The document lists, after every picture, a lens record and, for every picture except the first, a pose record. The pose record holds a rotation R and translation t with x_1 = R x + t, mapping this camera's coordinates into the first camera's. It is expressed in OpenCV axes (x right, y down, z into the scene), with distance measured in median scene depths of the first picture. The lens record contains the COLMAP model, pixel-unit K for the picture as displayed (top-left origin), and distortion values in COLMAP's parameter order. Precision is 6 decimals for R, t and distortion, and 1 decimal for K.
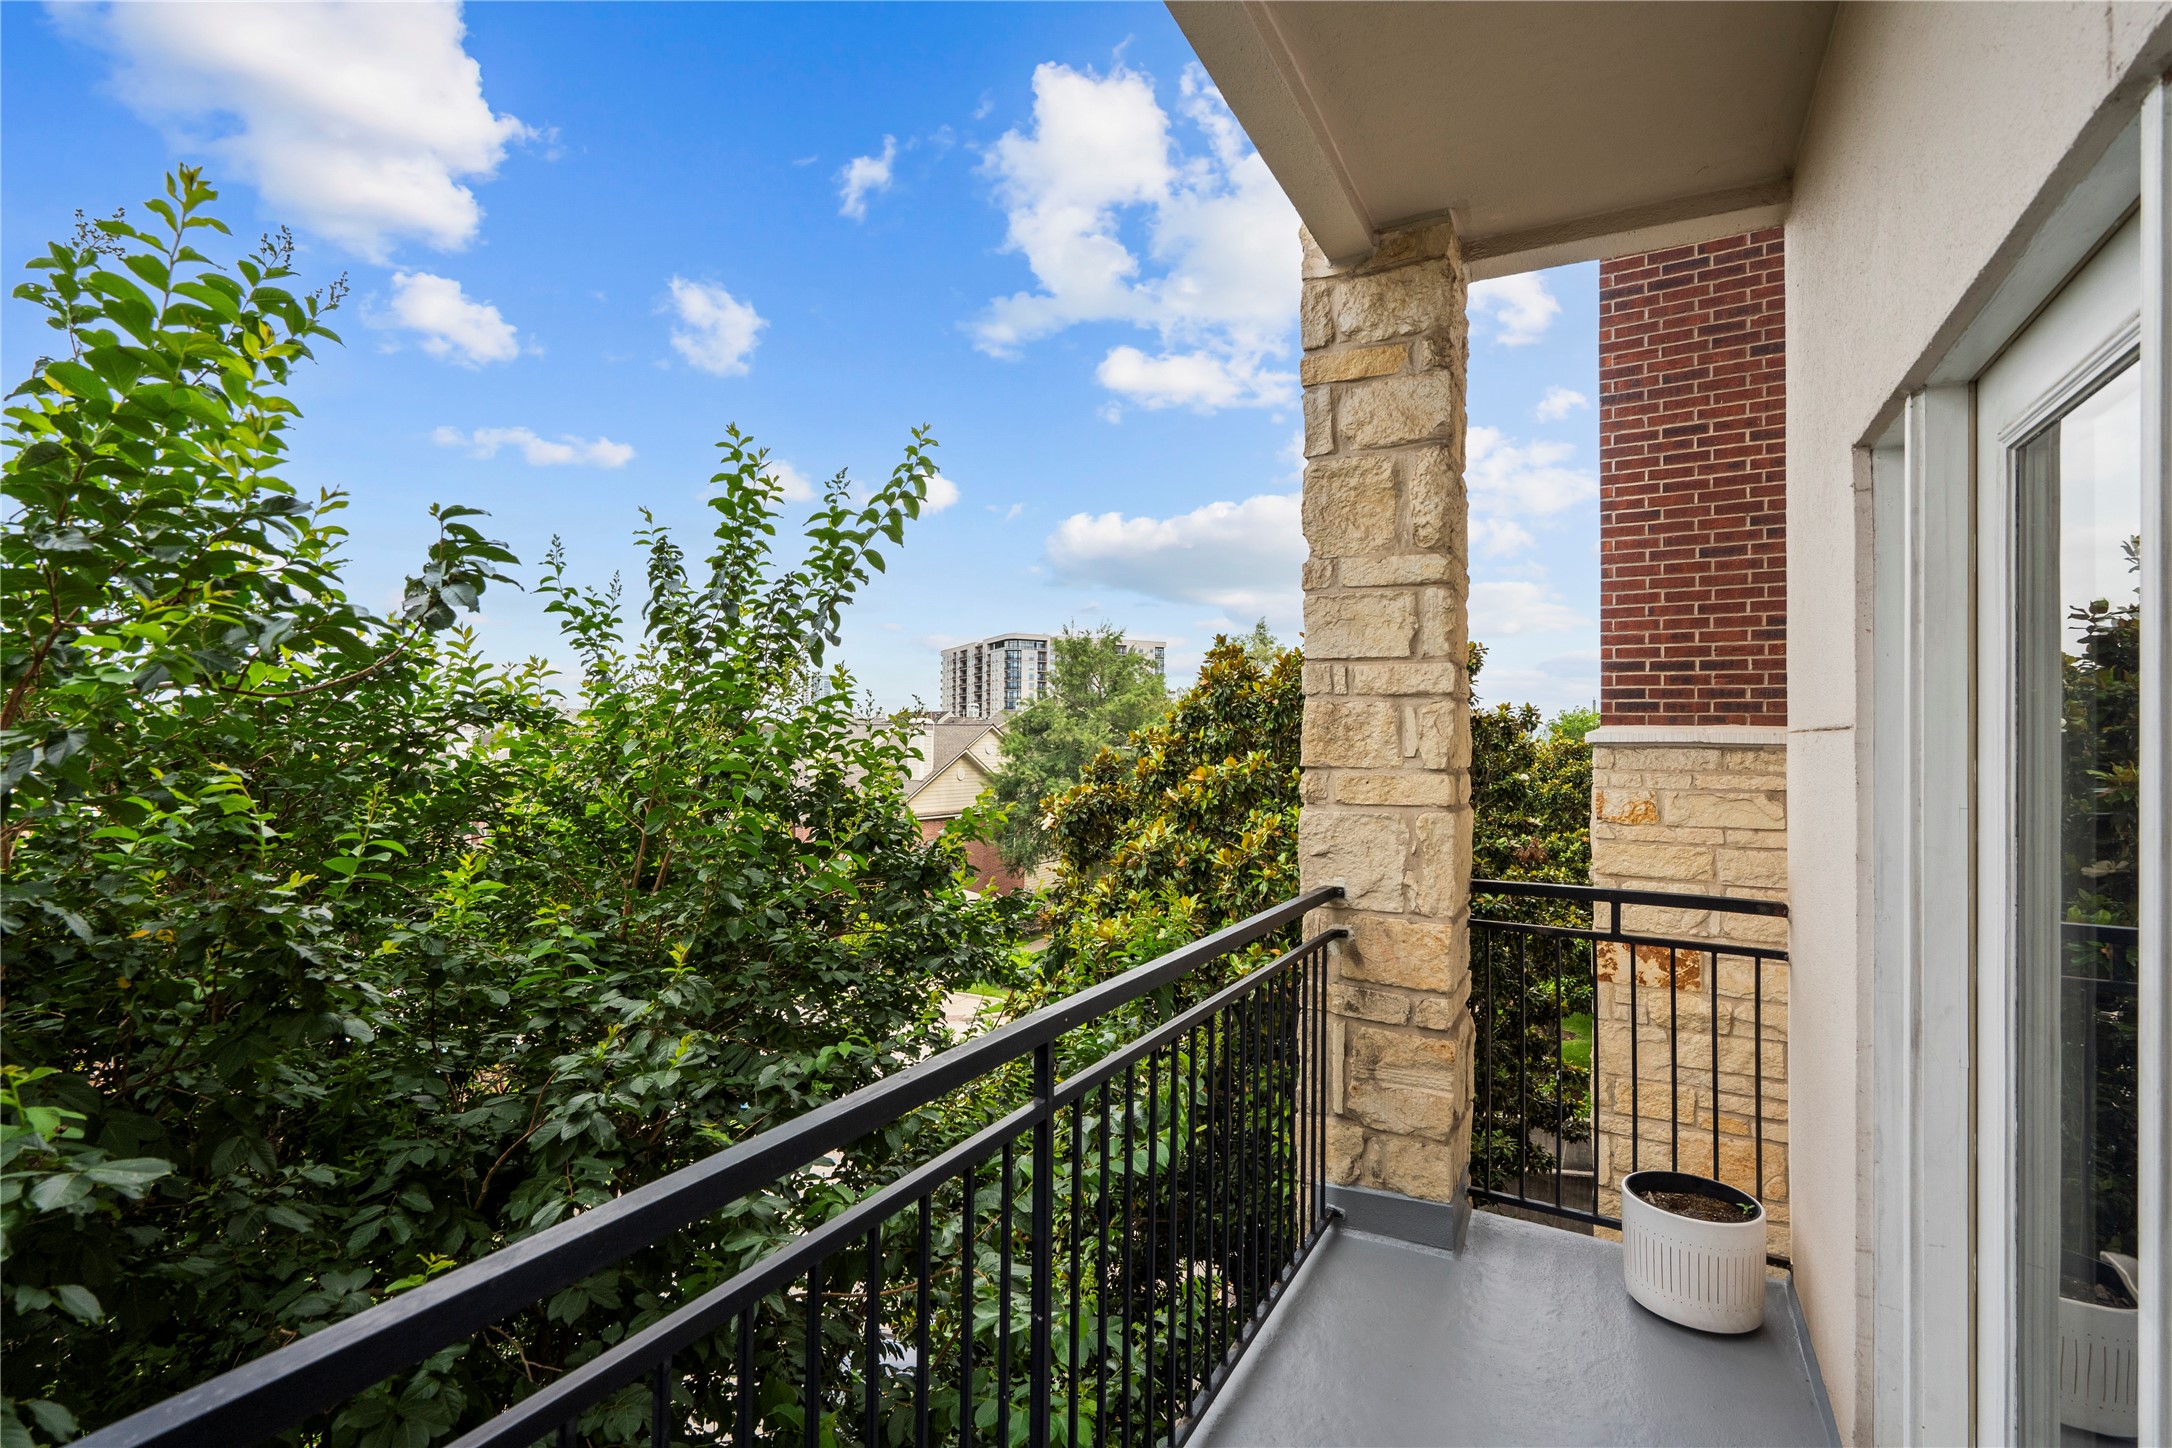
lens RADIAL K [[997.0, 0, 1070.4], [0, 997.0, 723.6], [0, 0, 1]] dist [-0.002525, 0.001534]
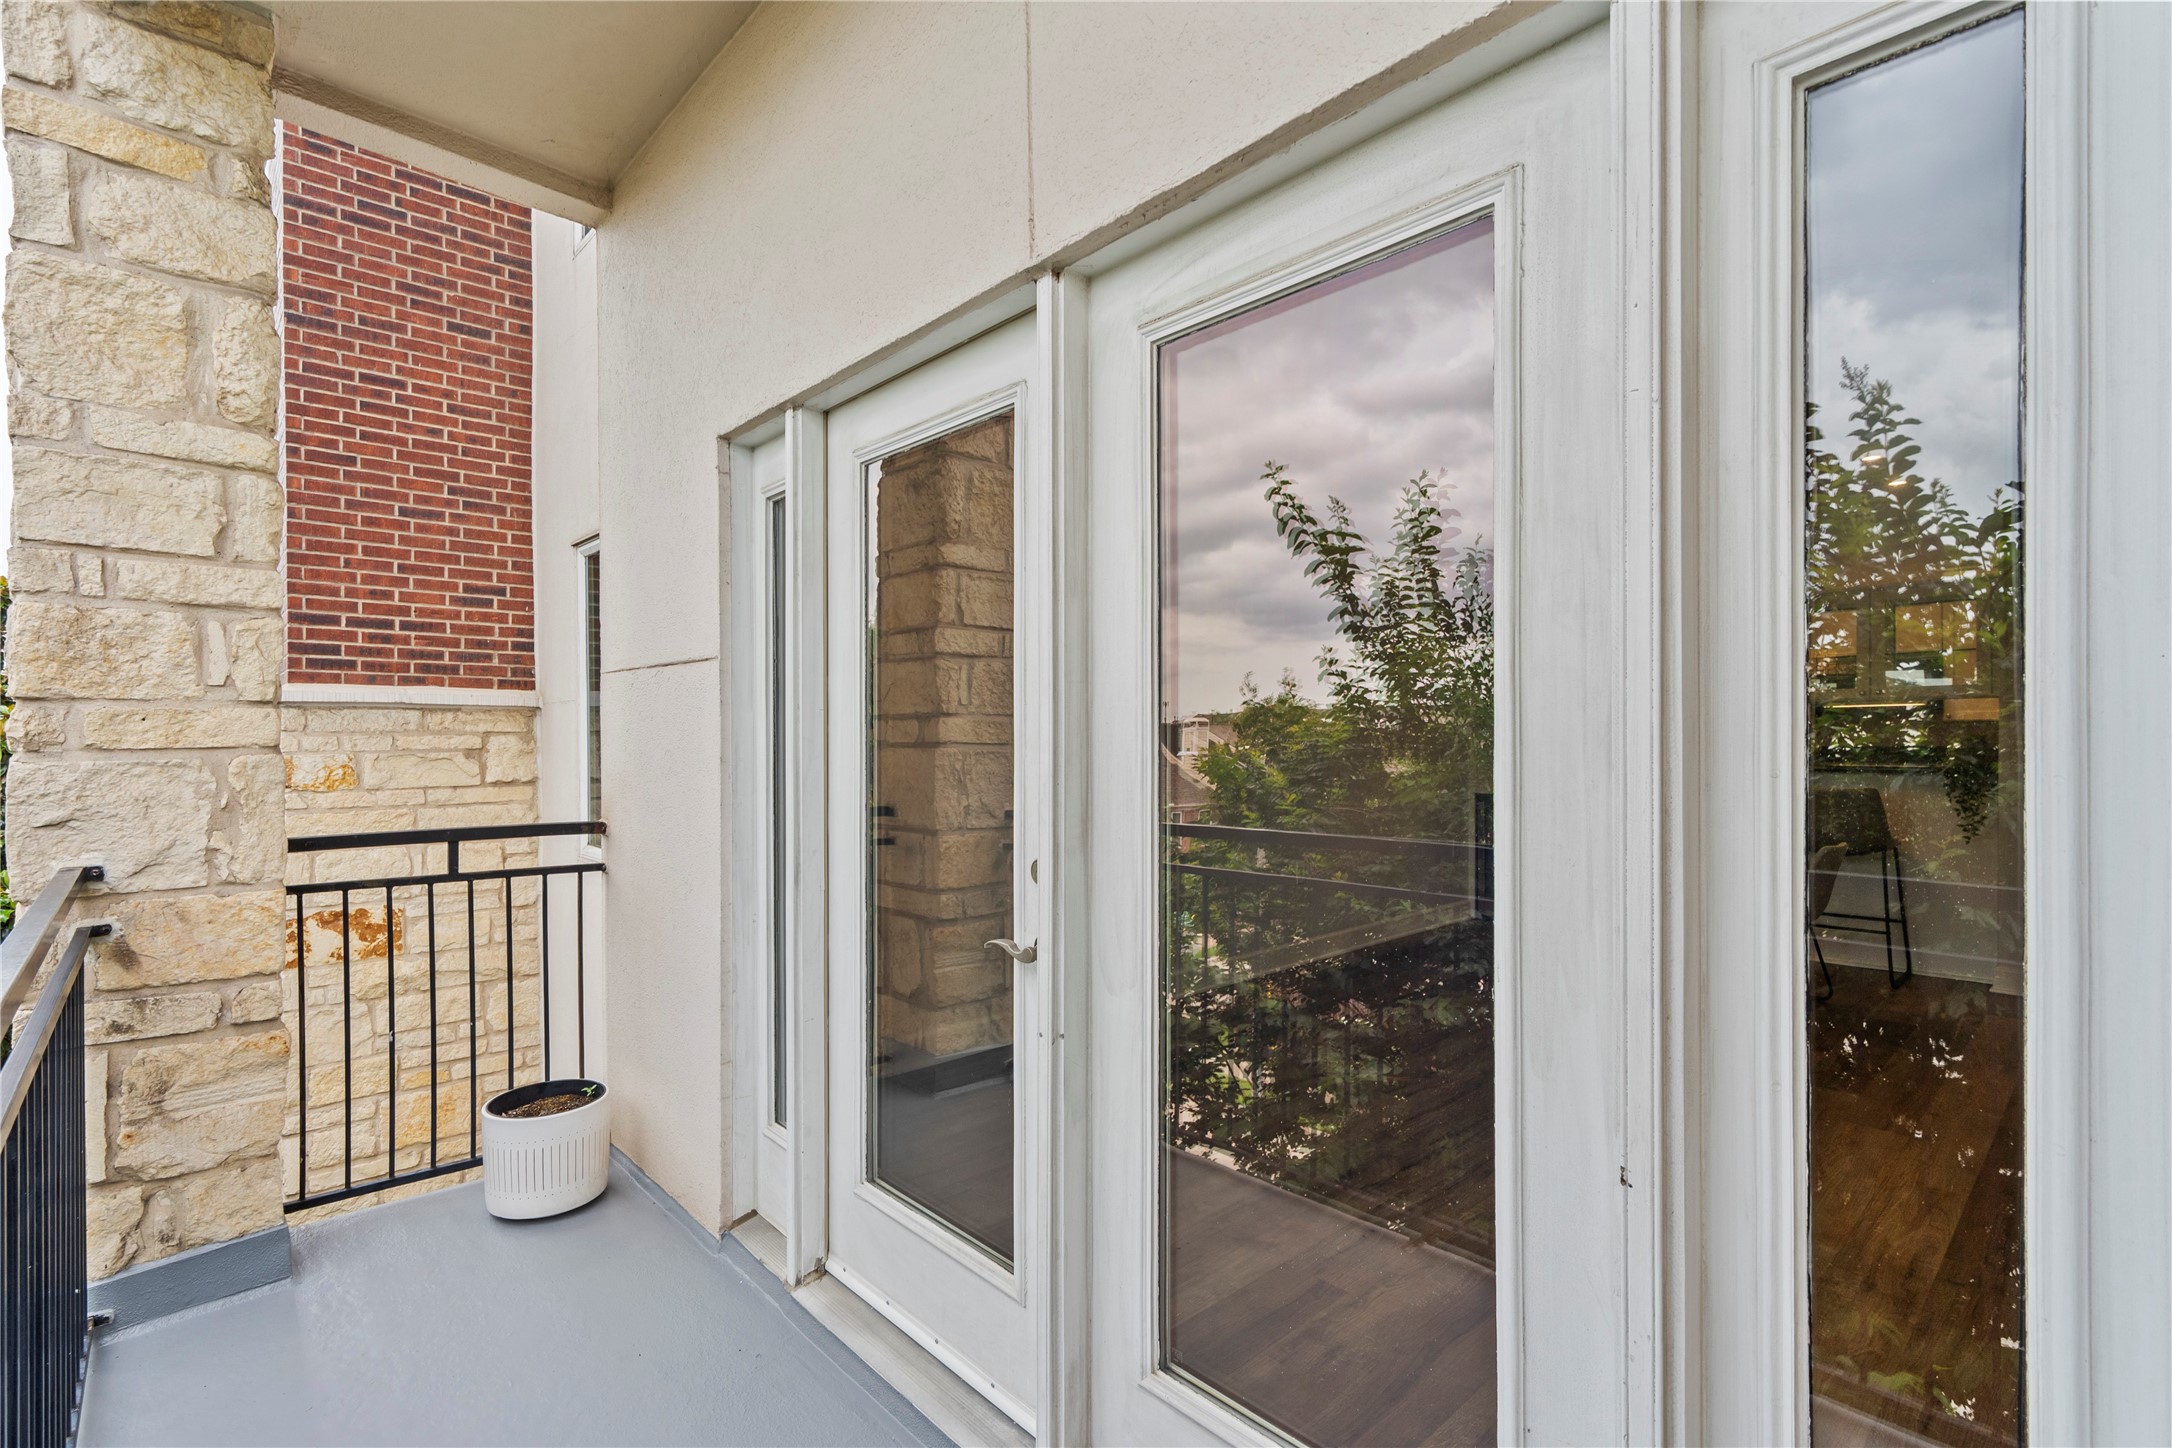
lens RADIAL K [[997.0, 0, 1068.3], [0, 997.0, 728.7], [0, 0, 1]] dist [-0.002525, 0.001534]
pose [[0.311658, -0.006606, 0.950171, -0.186275], [-0.010823, 0.999886, 0.010502, 0.050105], [-0.950133, -0.013557, 0.311551, 0.117125]]
